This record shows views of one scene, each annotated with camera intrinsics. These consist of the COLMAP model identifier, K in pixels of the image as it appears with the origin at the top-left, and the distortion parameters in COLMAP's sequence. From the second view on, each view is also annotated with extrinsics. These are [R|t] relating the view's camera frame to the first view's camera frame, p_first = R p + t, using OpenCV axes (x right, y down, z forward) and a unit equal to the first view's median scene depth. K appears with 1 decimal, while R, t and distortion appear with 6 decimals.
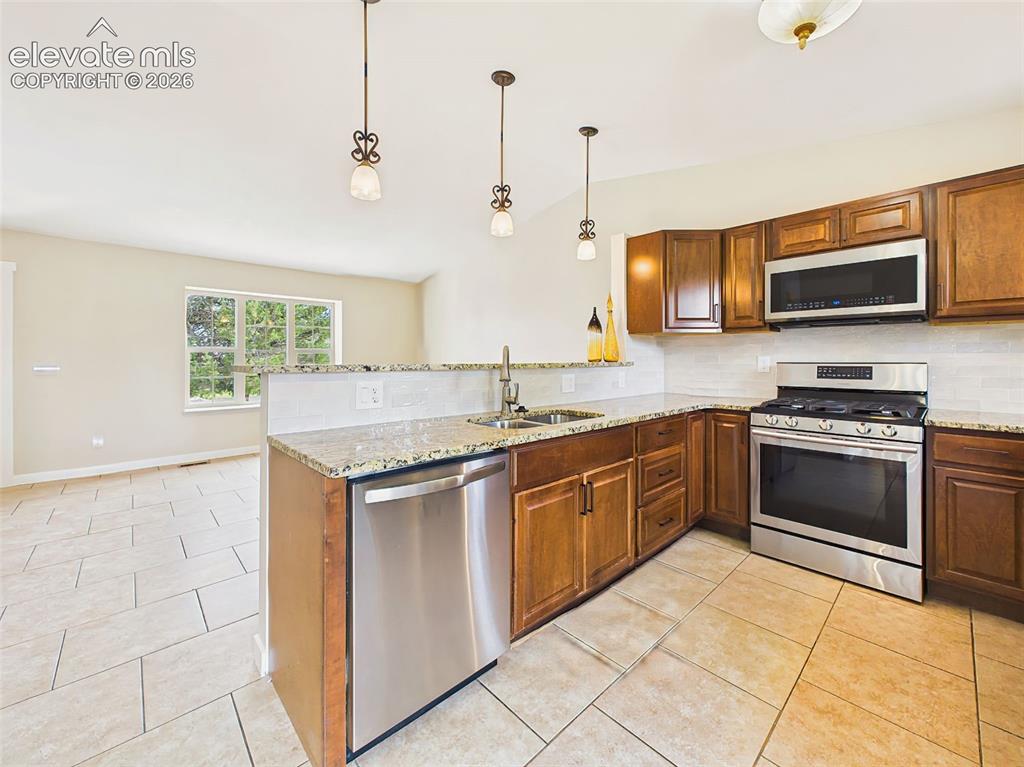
lens RADIAL K [[411.8, 0, 510.3], [0, 411.8, 361.2], [0, 0, 1]] dist [0.000605, -0.000022]
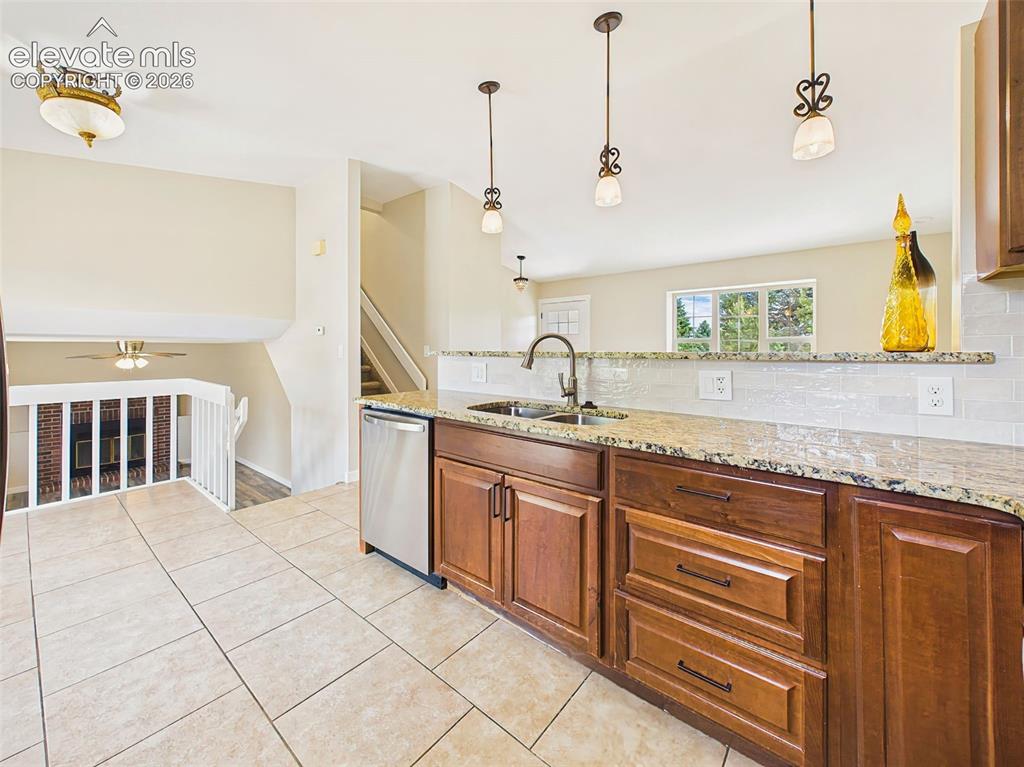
lens RADIAL K [[410.1, 0, 512.1], [0, 410.1, 353.4], [0, 0, 1]] dist [0.001304, 0.000259]
pose [[0.136134, 0.010968, -0.990630, 0.746318], [-0.004120, 0.999936, 0.010505, 0.000020], [0.990682, 0.002651, 0.136171, 0.626983]]
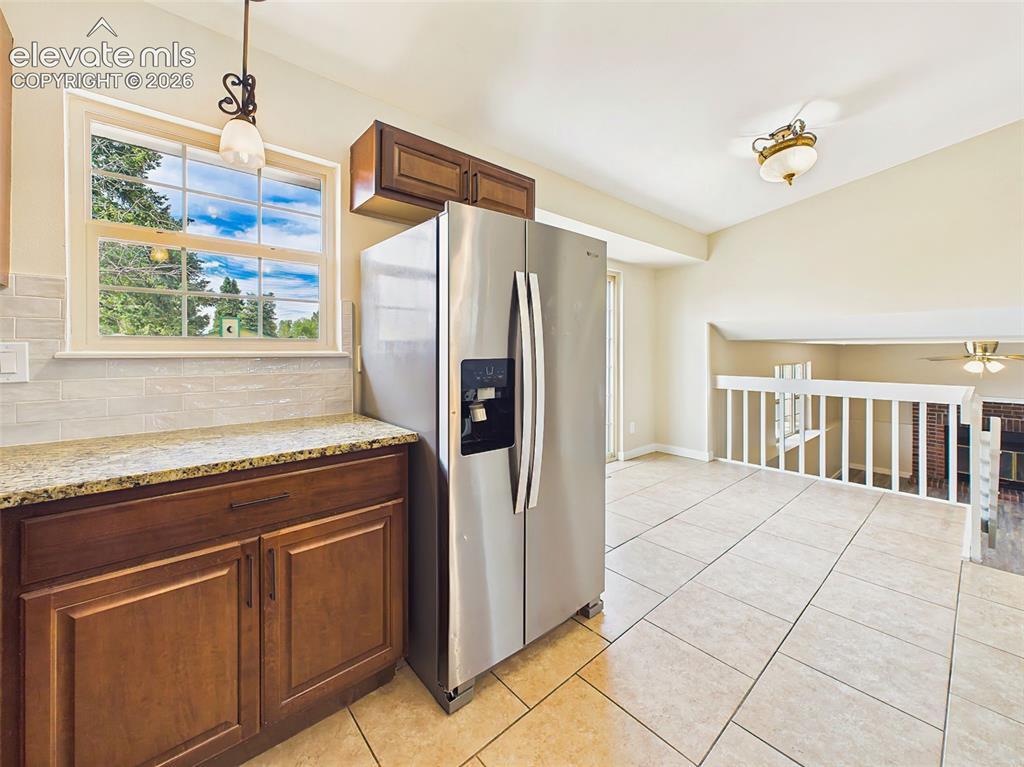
lens RADIAL K [[410.1, 0, 512.1], [0, 410.1, 353.4], [0, 0, 1]] dist [0.001304, 0.000259]
pose [[-0.999545, 0.000369, 0.030165, 0.470250], [0.000717, 0.999933, 0.011517, -0.002681], [-0.030159, 0.011534, -0.999479, 0.913868]]
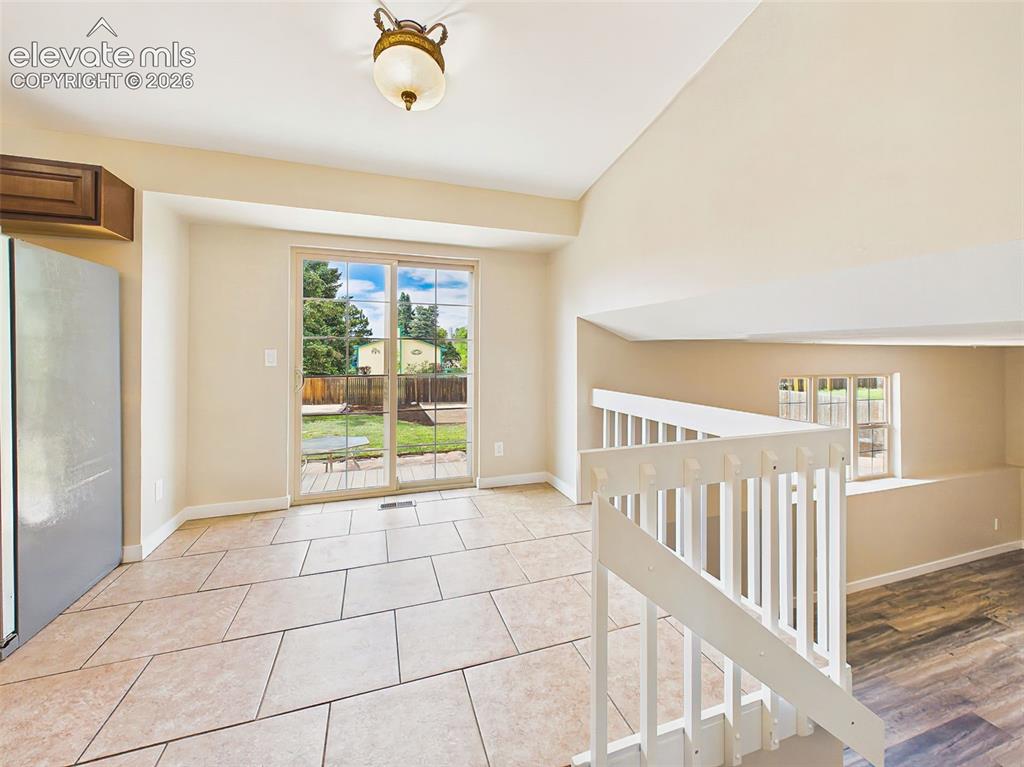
lens RADIAL K [[410.1, 0, 512.1], [0, 410.1, 353.4], [0, 0, 1]] dist [0.001304, 0.000259]
pose [[-0.913298, -0.002338, 0.407284, -0.568777], [-0.001893, 0.999997, 0.001495, -0.001141], [-0.407287, 0.000595, -0.913300, 0.456169]]
